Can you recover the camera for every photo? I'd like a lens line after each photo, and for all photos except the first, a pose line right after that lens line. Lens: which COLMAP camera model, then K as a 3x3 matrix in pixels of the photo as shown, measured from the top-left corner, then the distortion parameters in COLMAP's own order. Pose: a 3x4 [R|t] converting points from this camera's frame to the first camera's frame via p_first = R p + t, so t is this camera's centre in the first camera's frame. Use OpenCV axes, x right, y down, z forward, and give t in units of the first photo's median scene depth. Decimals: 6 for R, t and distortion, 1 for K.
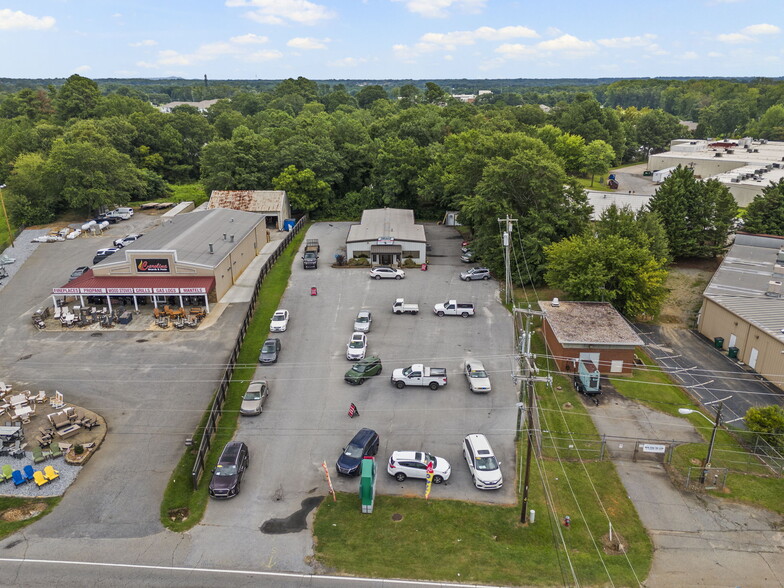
lens RADIAL K [[576.9, 0, 393.7], [0, 576.9, 294.6], [0, 0, 1]] dist [0.078923, -0.081310]
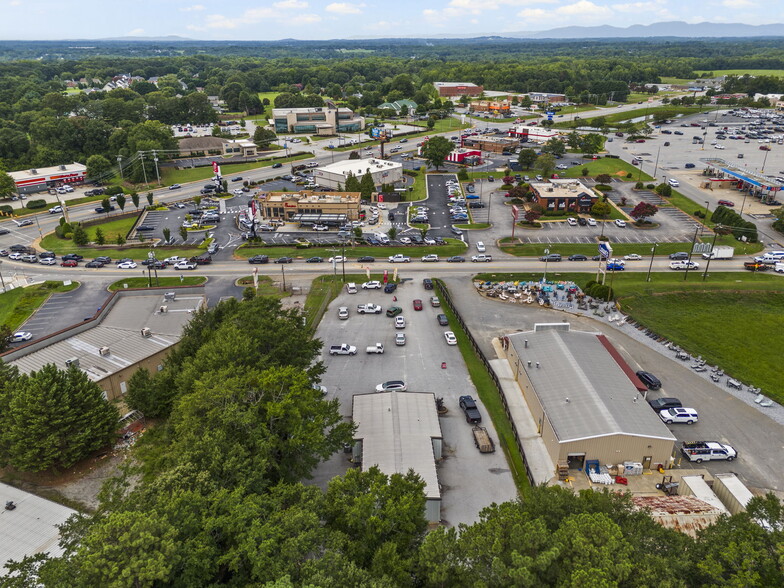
lens RADIAL K [[576.9, 0, 393.7], [0, 576.9, 294.6], [0, 0, 1]] dist [0.078923, -0.081310]
pose [[-0.998841, 0.024151, -0.041627, 0.029494], [-0.011560, 0.719236, 0.694669, -1.100318], [0.046717, 0.694346, -0.718124, 1.933548]]
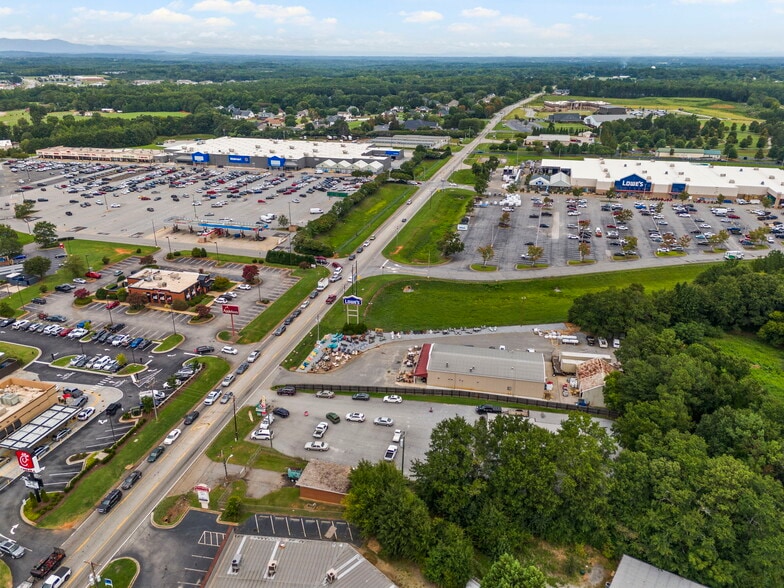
lens RADIAL K [[576.9, 0, 393.7], [0, 576.9, 294.6], [0, 0, 1]] dist [0.078923, -0.081310]
pose [[-0.185984, 0.375010, -0.908172, 1.489271], [-0.344401, 0.840777, 0.417711, -1.093873], [0.920216, 0.390463, -0.027217, 0.839774]]
